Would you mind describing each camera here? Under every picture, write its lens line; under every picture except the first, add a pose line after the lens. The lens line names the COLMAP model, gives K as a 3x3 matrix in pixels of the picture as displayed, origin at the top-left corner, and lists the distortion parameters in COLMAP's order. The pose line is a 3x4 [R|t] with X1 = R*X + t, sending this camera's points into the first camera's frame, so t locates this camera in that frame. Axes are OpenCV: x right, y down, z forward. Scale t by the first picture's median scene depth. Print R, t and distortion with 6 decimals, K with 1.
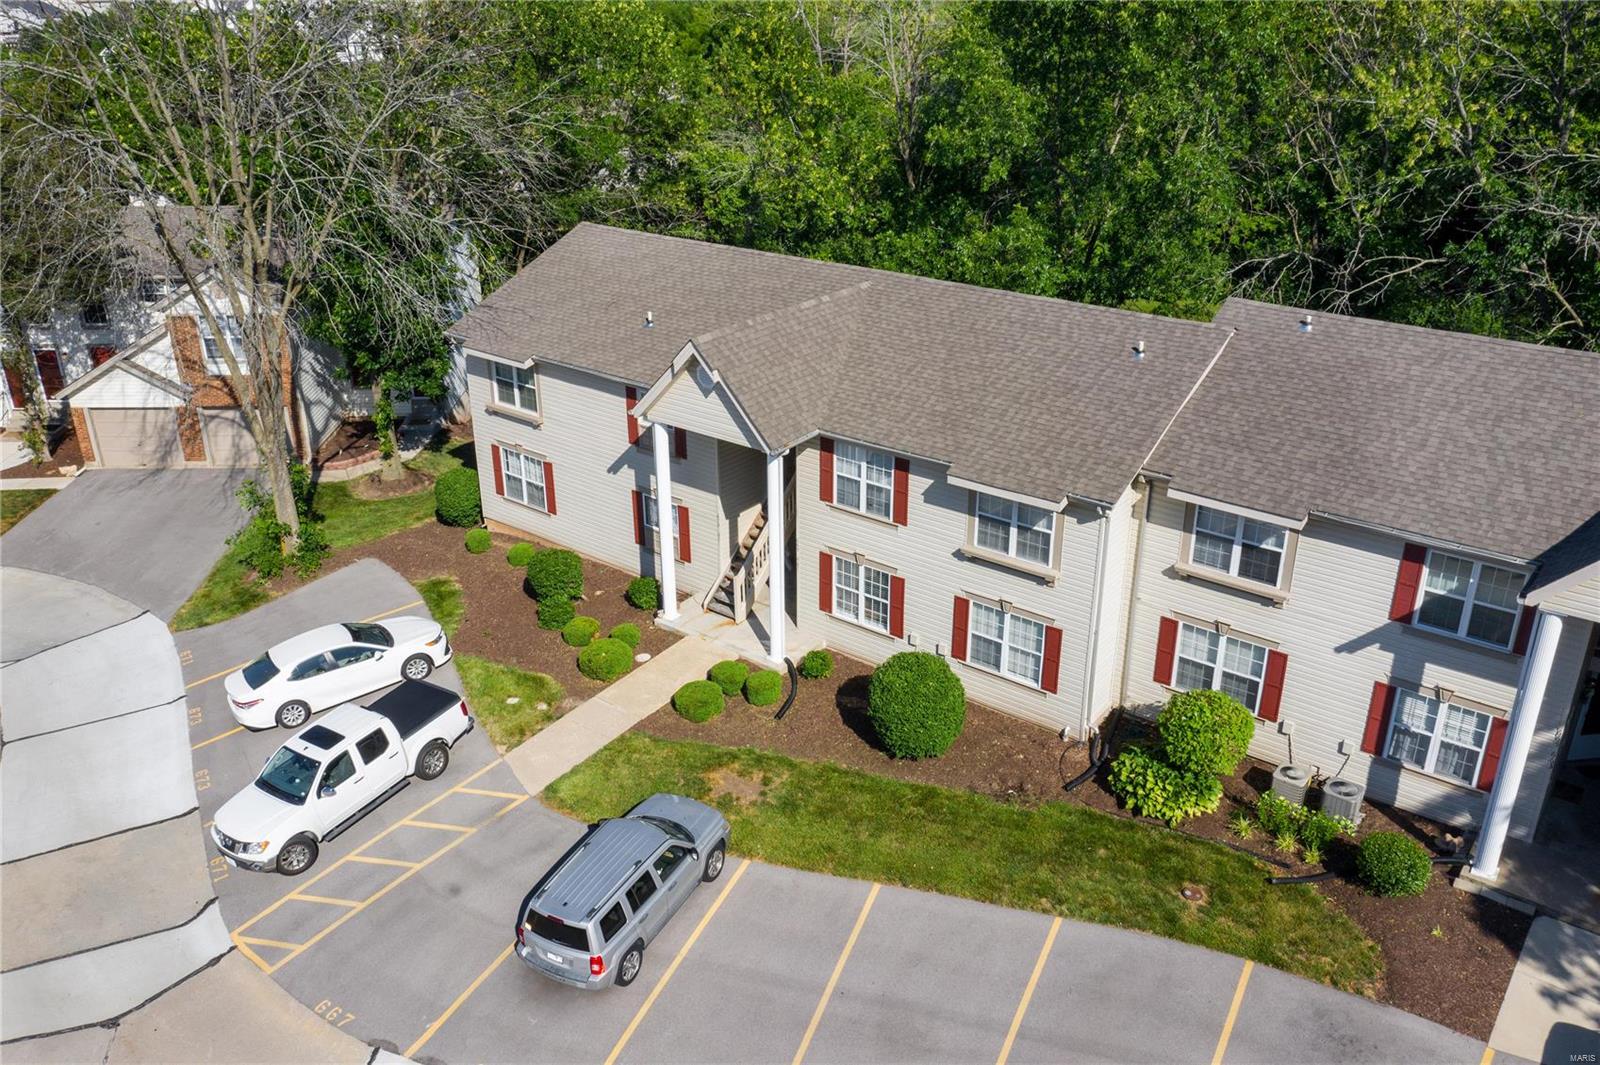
lens RADIAL K [[1261.3, 0, 804.8], [0, 1261.3, 532.7], [0, 0, 1]] dist [-0.013547, 0.012525]
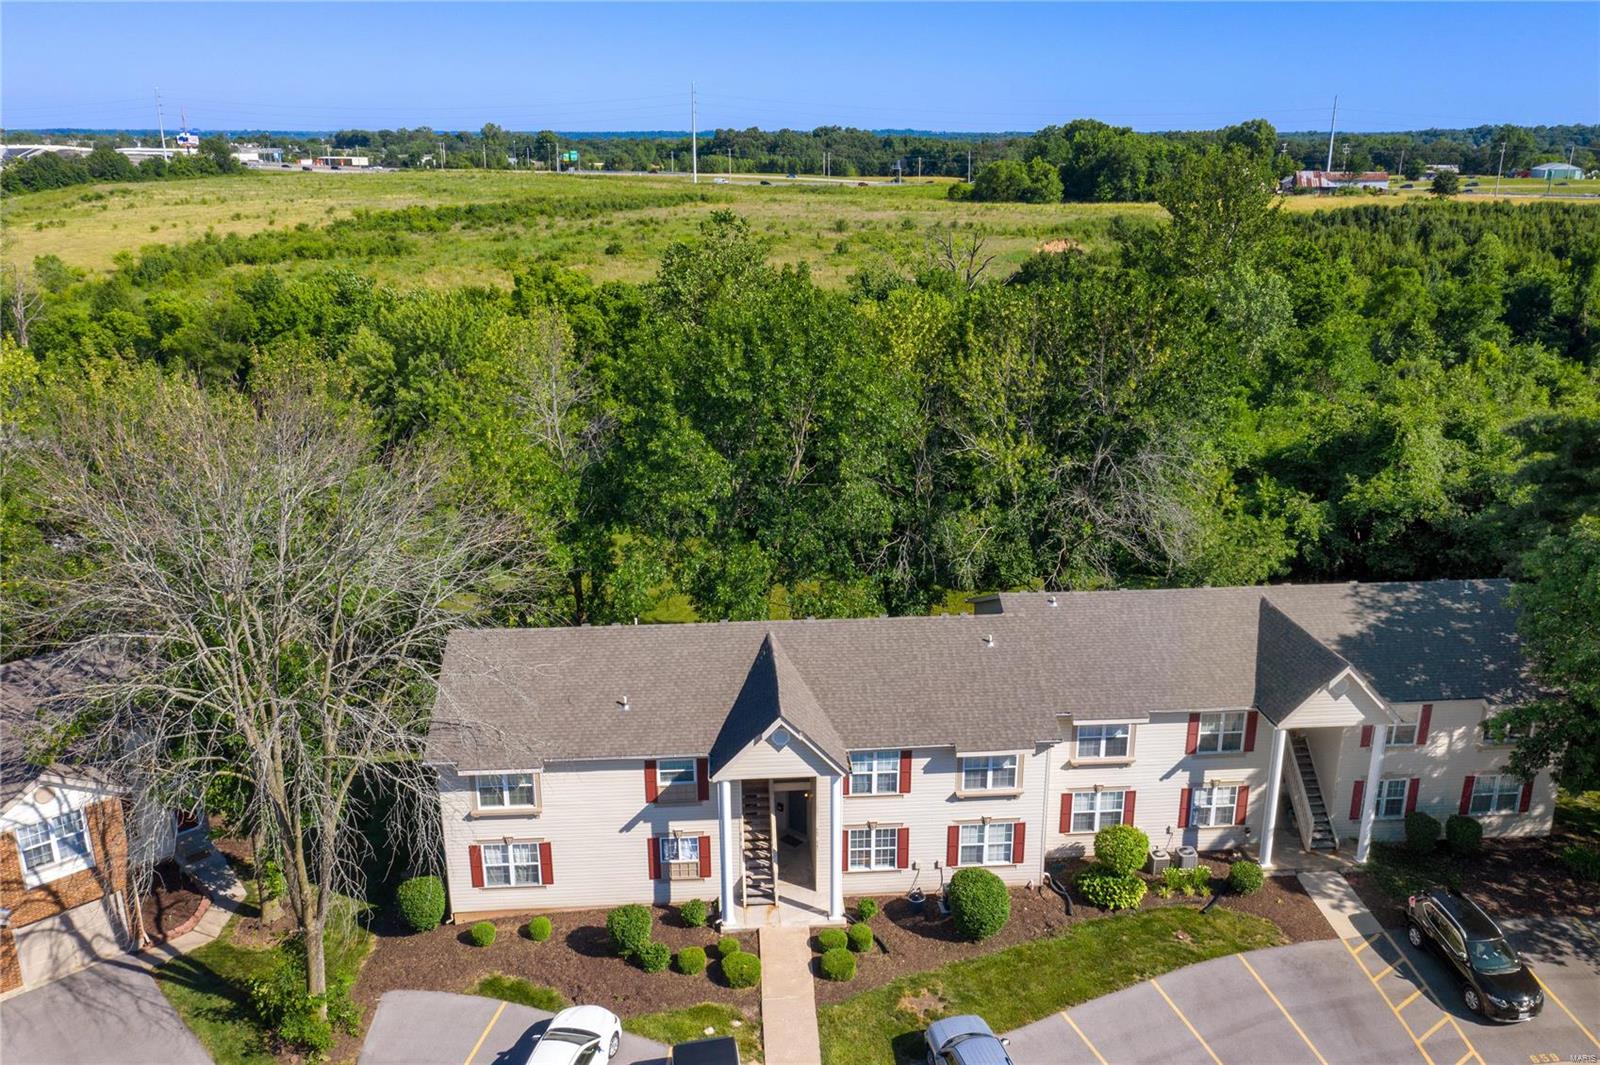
lens RADIAL K [[1261.3, 0, 816.5], [0, 1261.3, 529.3], [0, 0, 1]] dist [-0.013547, 0.012525]
pose [[0.731484, -0.197873, 0.652516, -0.976387], [0.274162, 0.961555, -0.015753, -0.334144], [-0.624313, 0.190418, 0.757611, -0.126081]]
